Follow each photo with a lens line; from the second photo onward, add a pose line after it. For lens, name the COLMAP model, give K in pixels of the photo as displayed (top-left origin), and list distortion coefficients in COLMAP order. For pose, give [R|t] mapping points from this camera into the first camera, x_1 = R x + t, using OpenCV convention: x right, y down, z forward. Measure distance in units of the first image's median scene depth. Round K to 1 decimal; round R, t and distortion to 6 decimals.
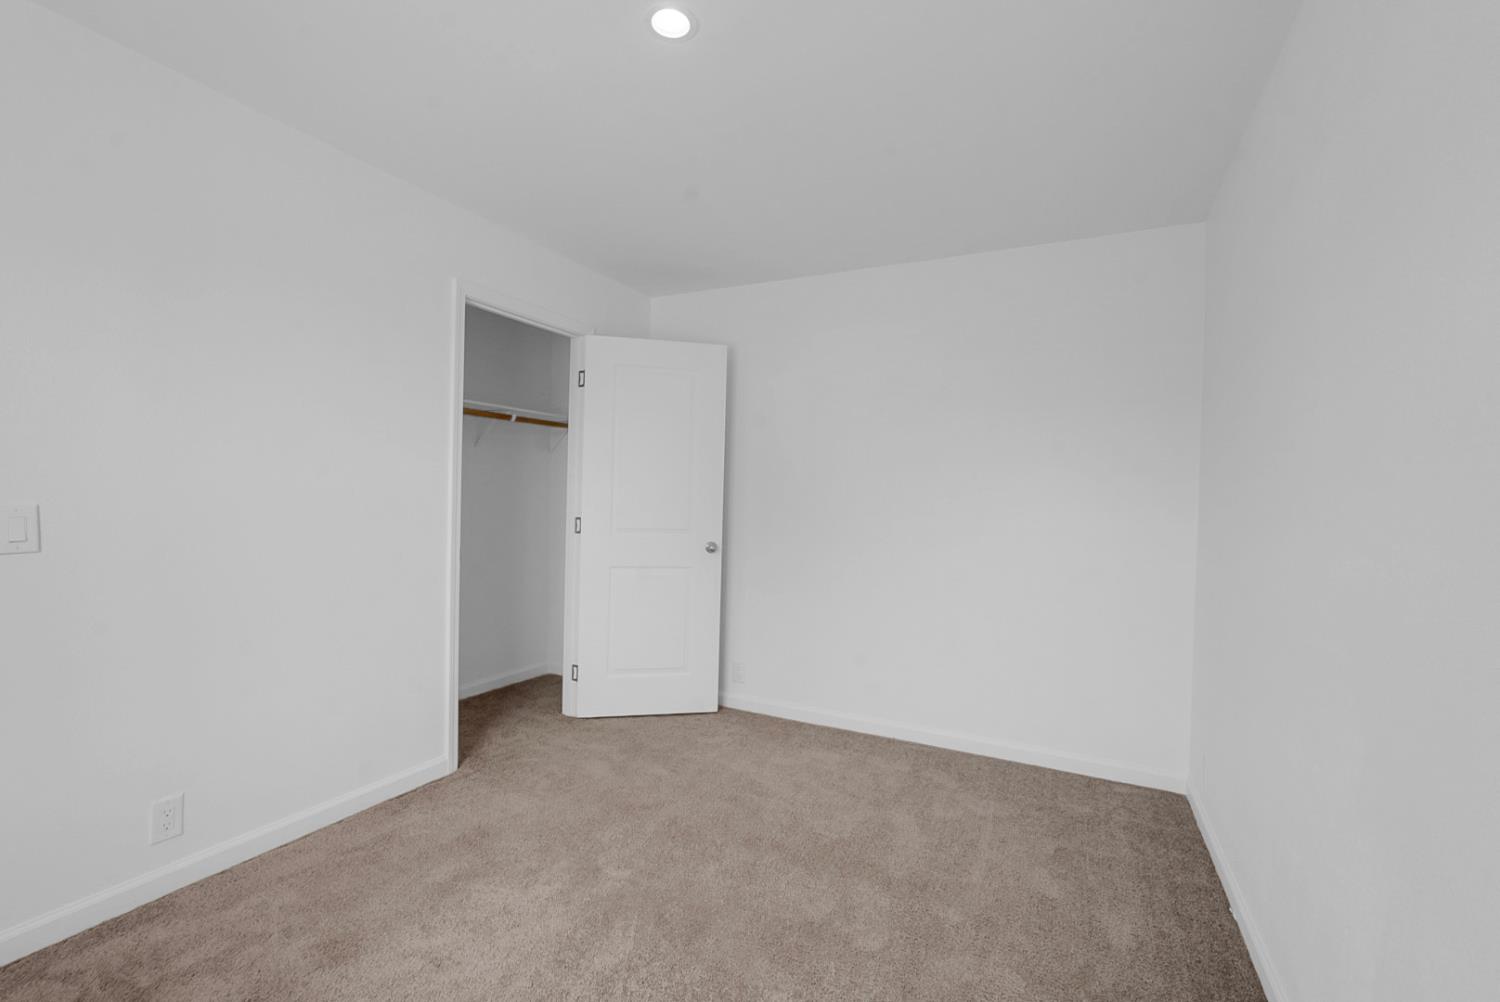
lens RADIAL K [[662.0, 0, 748.9], [0, 662.0, 494.5], [0, 0, 1]] dist [0.001708, 0.000918]
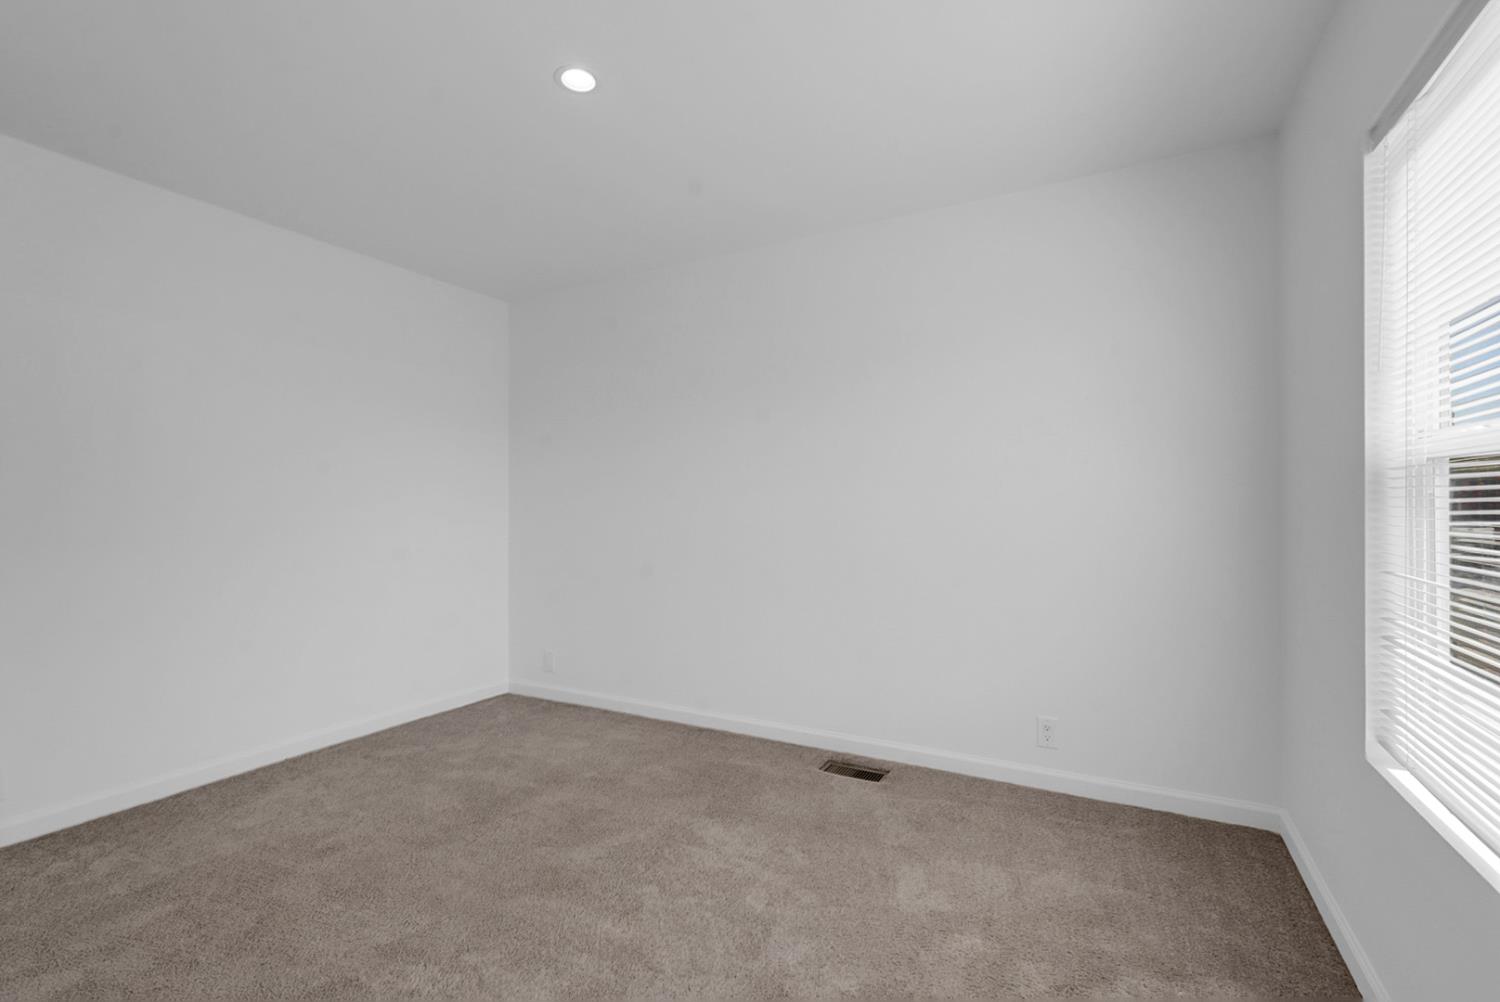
lens RADIAL K [[662.0, 0, 748.9], [0, 662.0, 494.5], [0, 0, 1]] dist [0.001708, 0.000918]
pose [[0.042137, -0.008513, 0.999076, -0.866819], [-0.006810, 0.999938, 0.008808, -0.008847], [-0.999089, -0.007175, 0.042076, 0.433741]]
